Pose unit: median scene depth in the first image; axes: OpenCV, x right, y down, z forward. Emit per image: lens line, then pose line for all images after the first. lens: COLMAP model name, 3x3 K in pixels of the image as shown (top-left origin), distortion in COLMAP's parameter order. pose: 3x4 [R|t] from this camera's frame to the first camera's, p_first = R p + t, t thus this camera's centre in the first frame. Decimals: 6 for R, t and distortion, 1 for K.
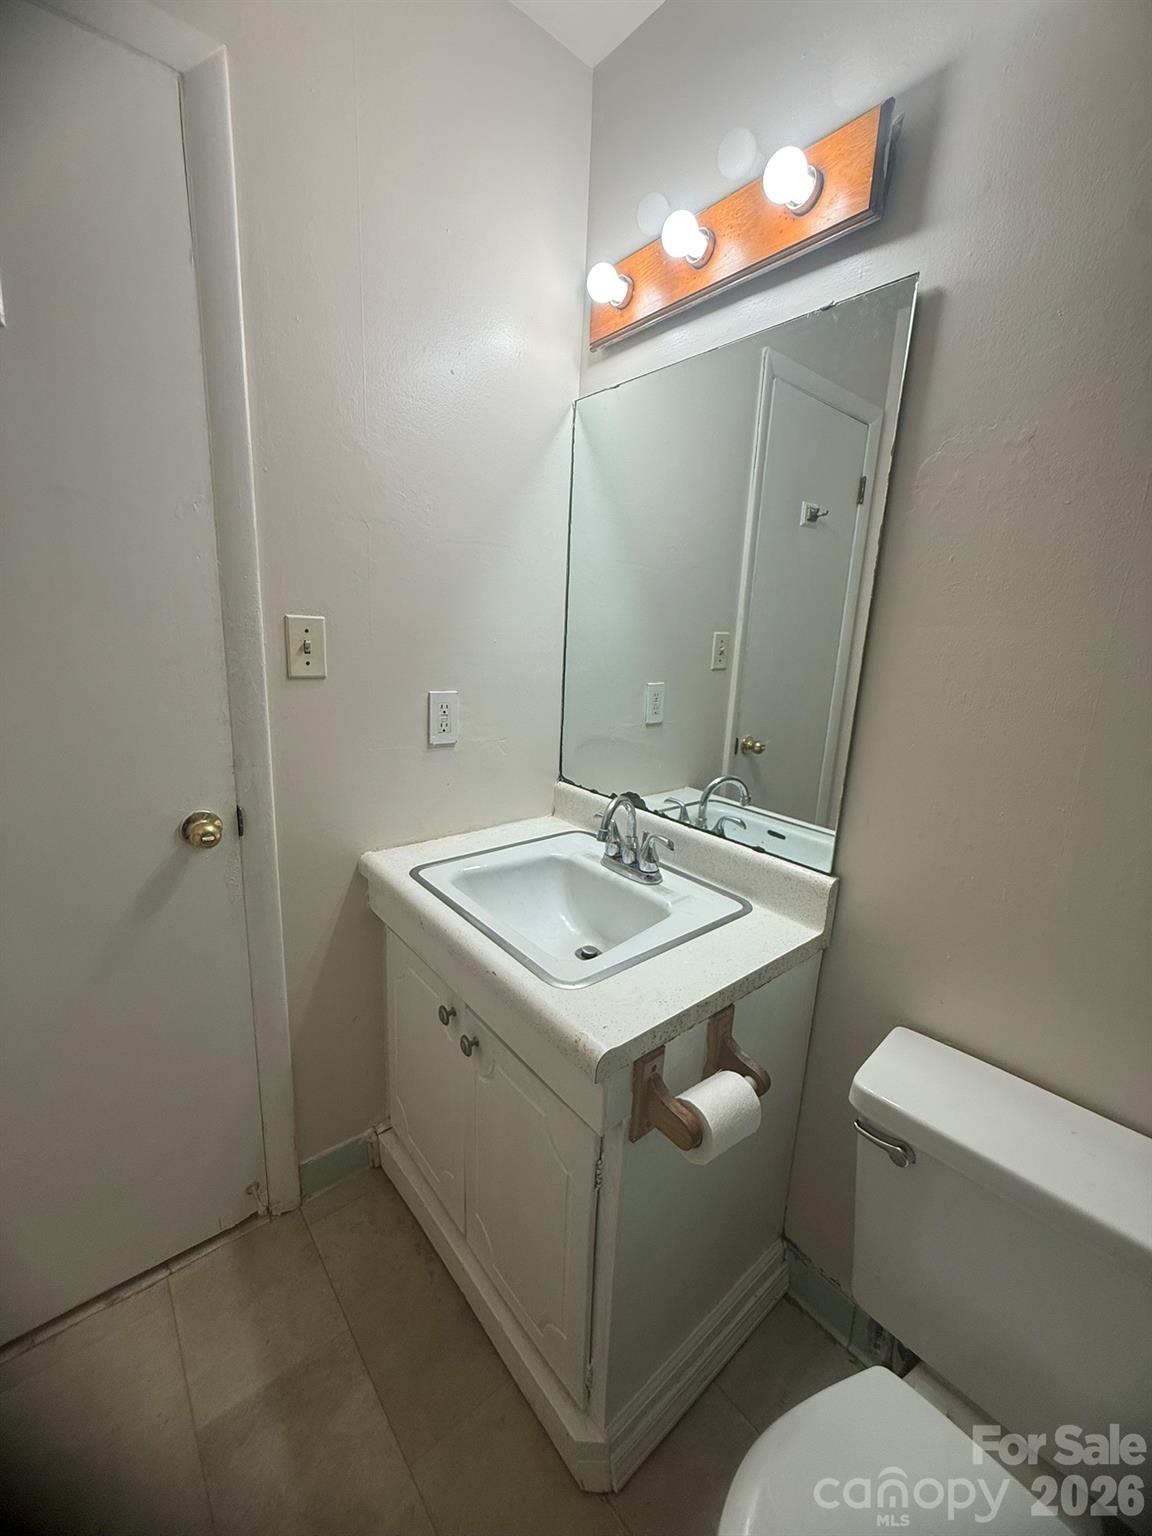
lens RADIAL K [[613.4, 0, 572.7], [0, 613.4, 763.8], [0, 0, 1]] dist [0.010416, -0.005758]
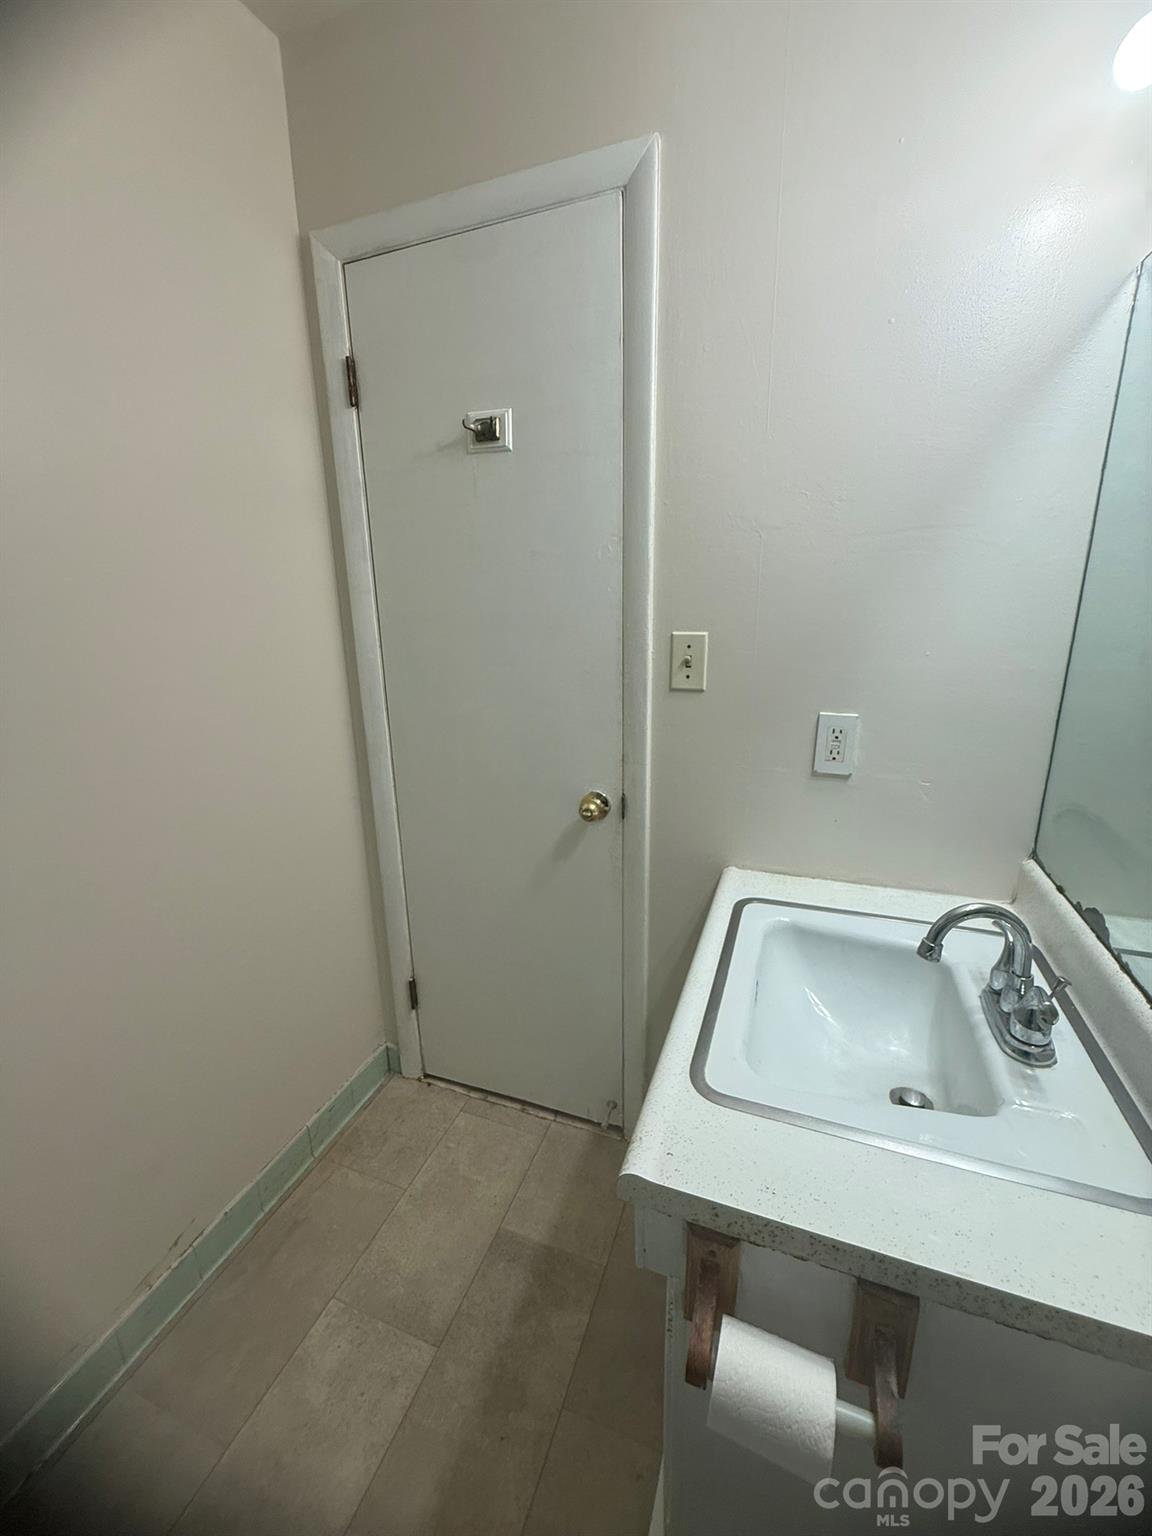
lens RADIAL K [[619.7, 0, 578.3], [0, 619.7, 762.6], [0, 0, 1]] dist [0.001401, 0.000130]
pose [[0.491981, 0.169349, -0.853976, 0.393373], [-0.149467, 0.982765, 0.108779, -0.099693], [0.857680, 0.074124, 0.508814, 0.284189]]
